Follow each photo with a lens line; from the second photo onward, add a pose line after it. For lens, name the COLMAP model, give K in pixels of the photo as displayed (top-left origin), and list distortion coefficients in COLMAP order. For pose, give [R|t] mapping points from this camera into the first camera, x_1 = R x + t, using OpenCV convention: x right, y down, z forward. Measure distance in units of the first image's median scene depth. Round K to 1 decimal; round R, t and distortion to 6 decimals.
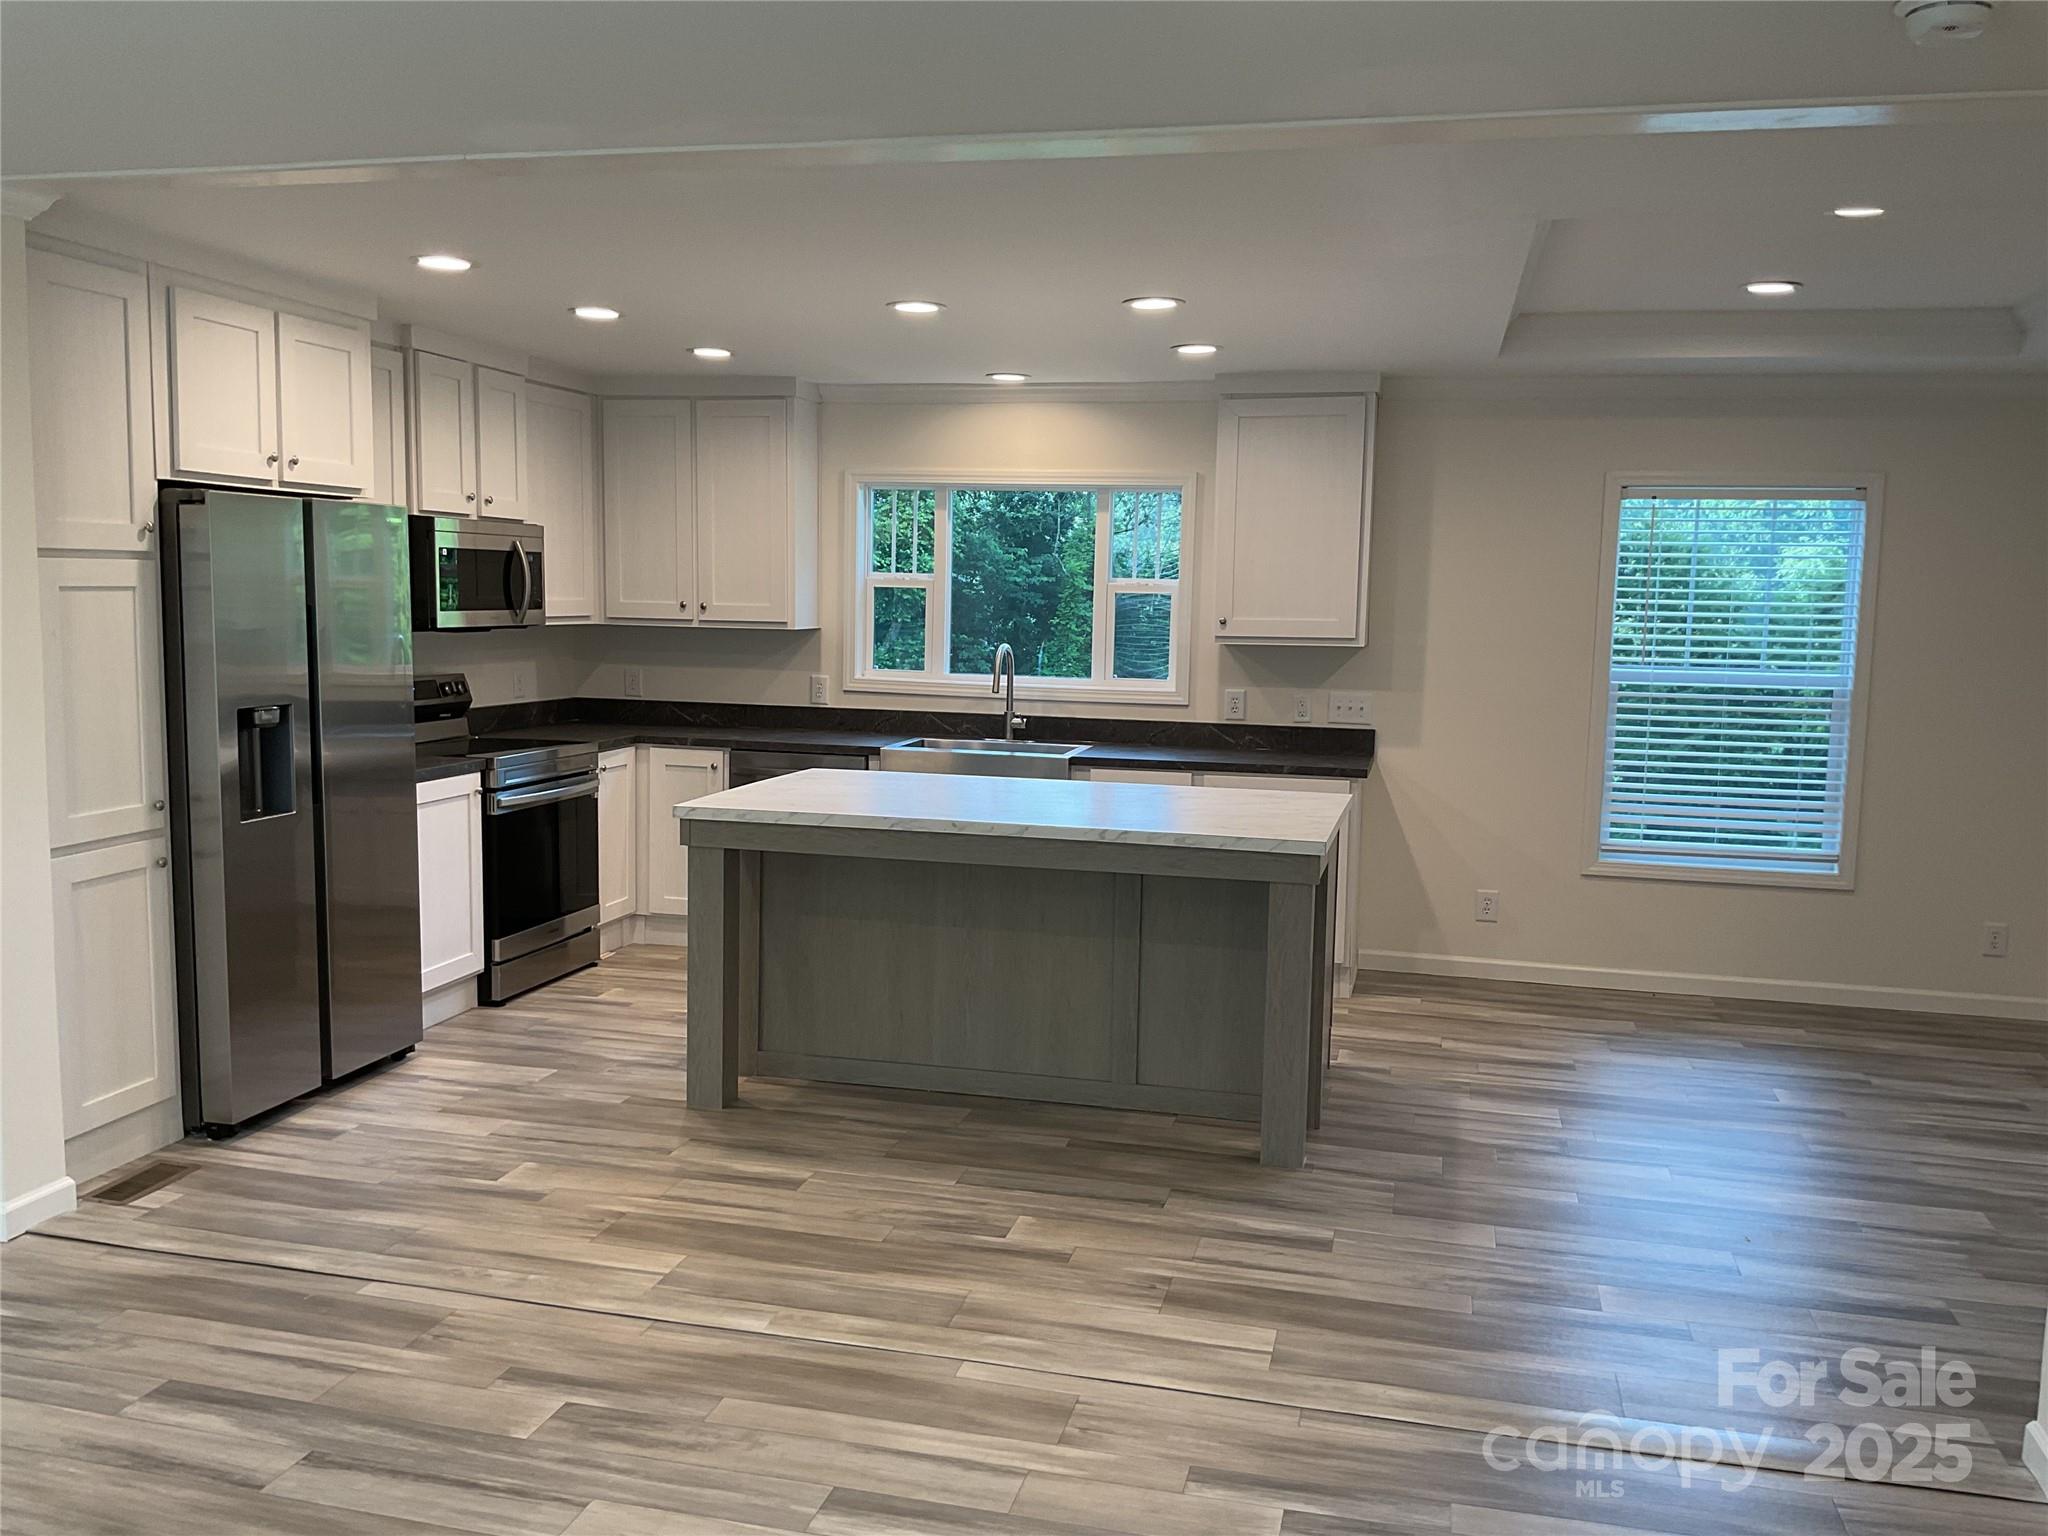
lens RADIAL K [[1681.5, 0, 1024.0], [0, 1681.5, 768.0], [0, 0, 1]] dist [0.027720, -0.006900]
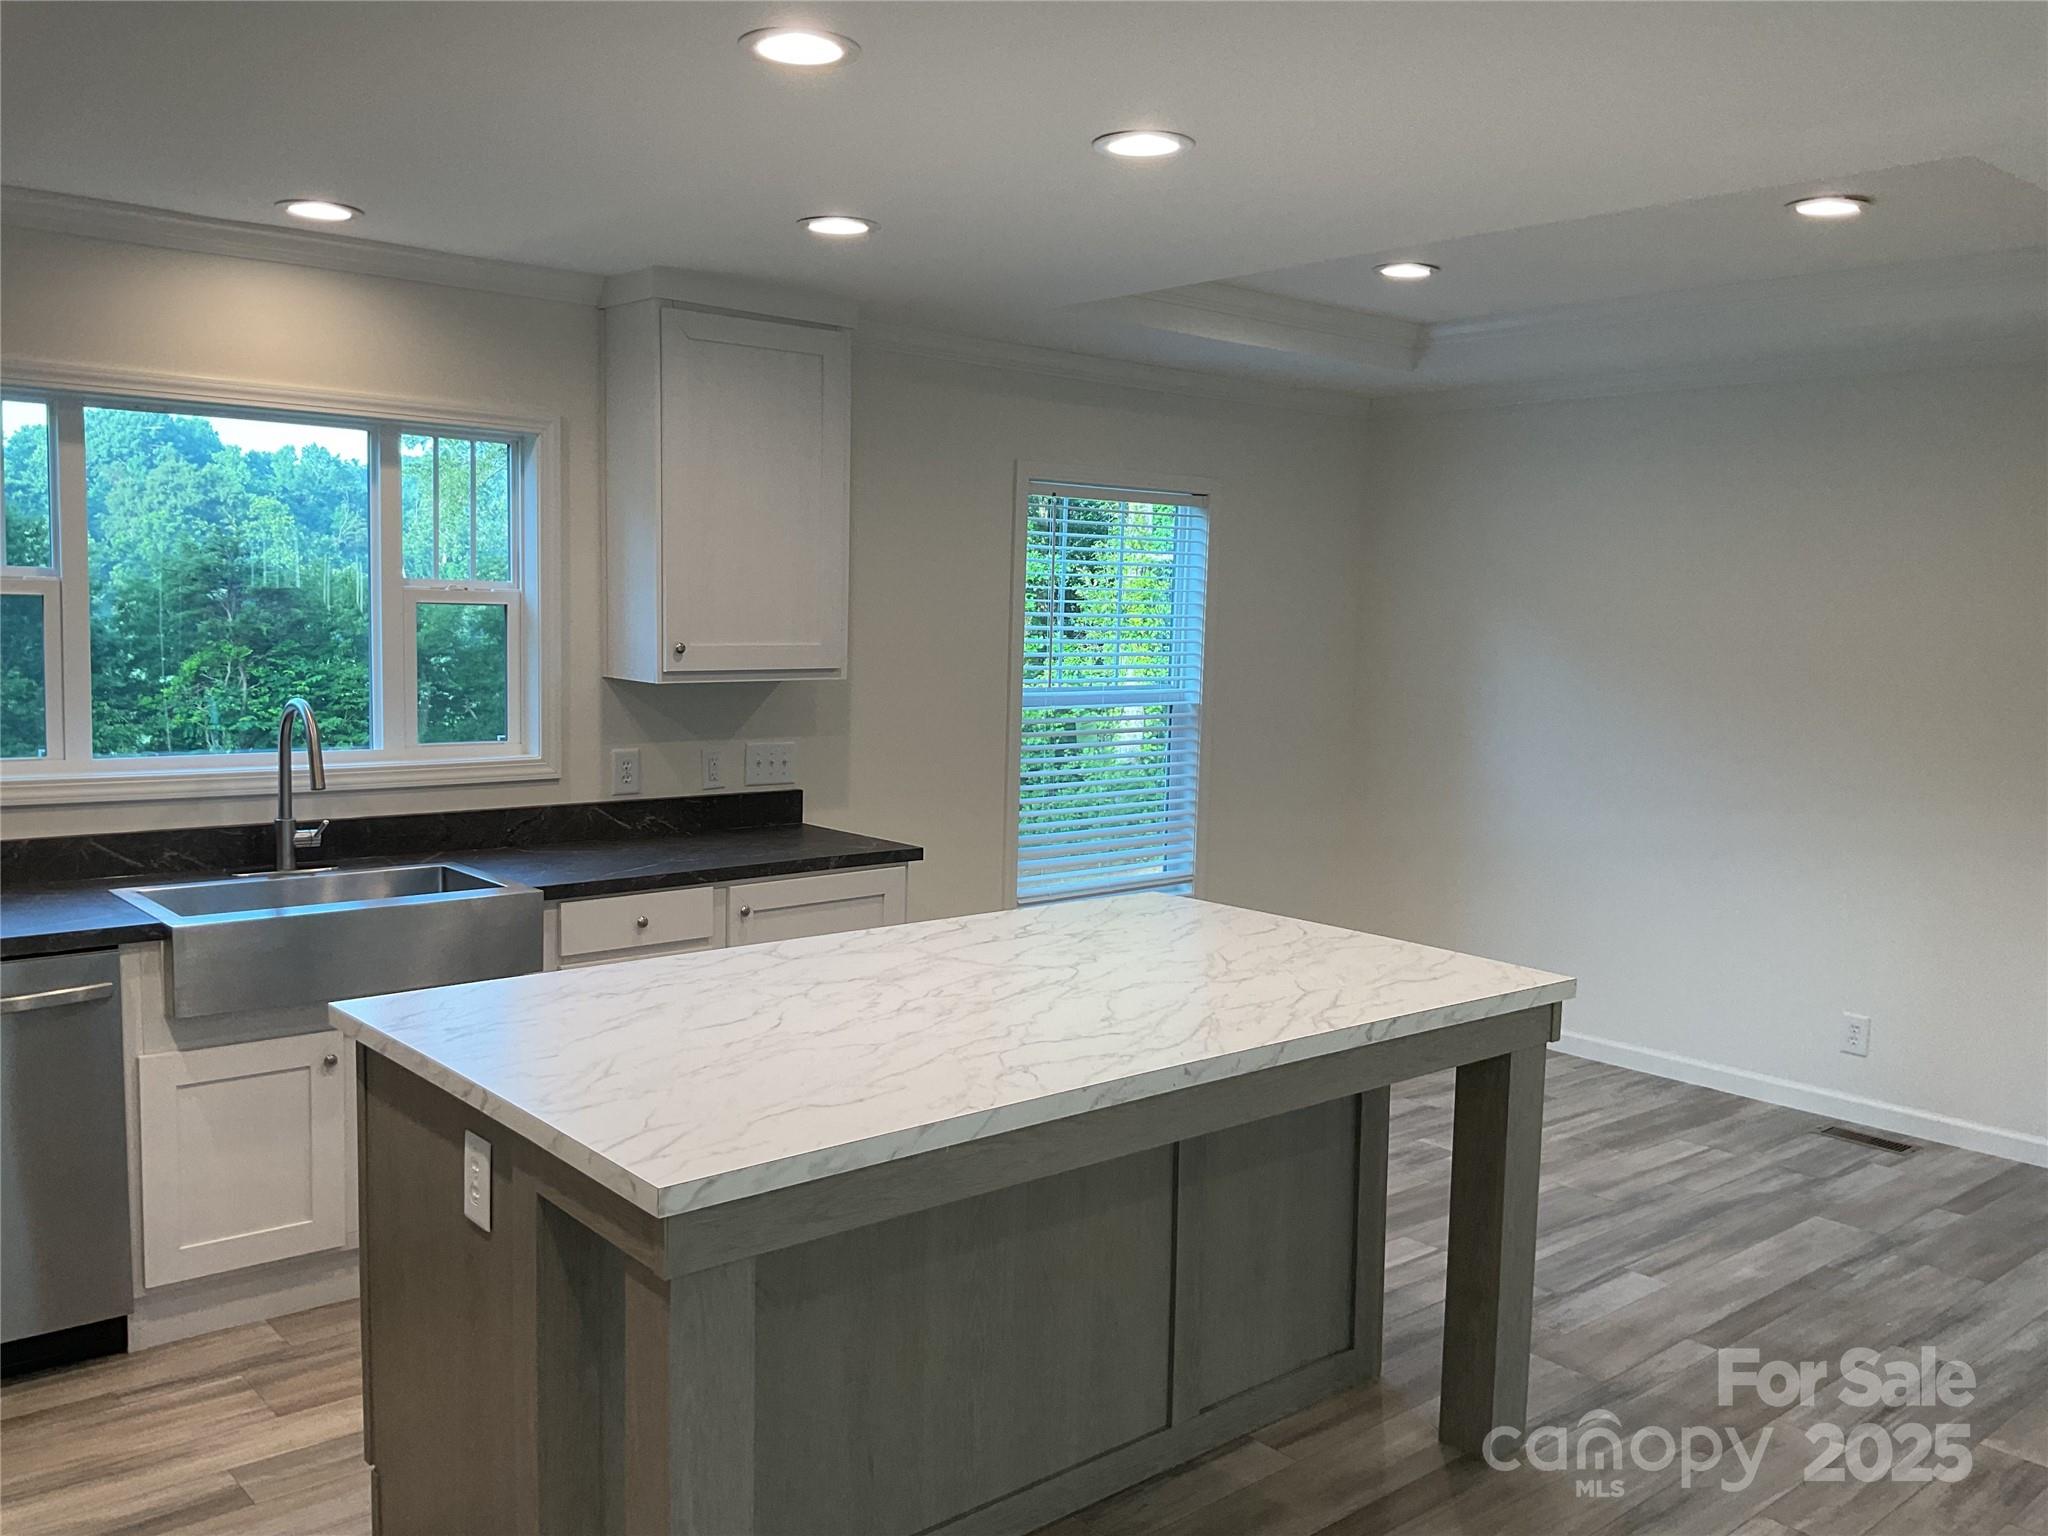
lens RADIAL K [[1711.3, 0, 1035.1], [0, 1711.3, 730.3], [0, 0, 1]] dist [0.030086, -0.052820]
pose [[0.561679, -0.067713, 0.824580, -0.533398], [0.074340, 0.996744, 0.031213, -0.099005], [-0.824009, 0.043768, 0.564884, 0.764358]]
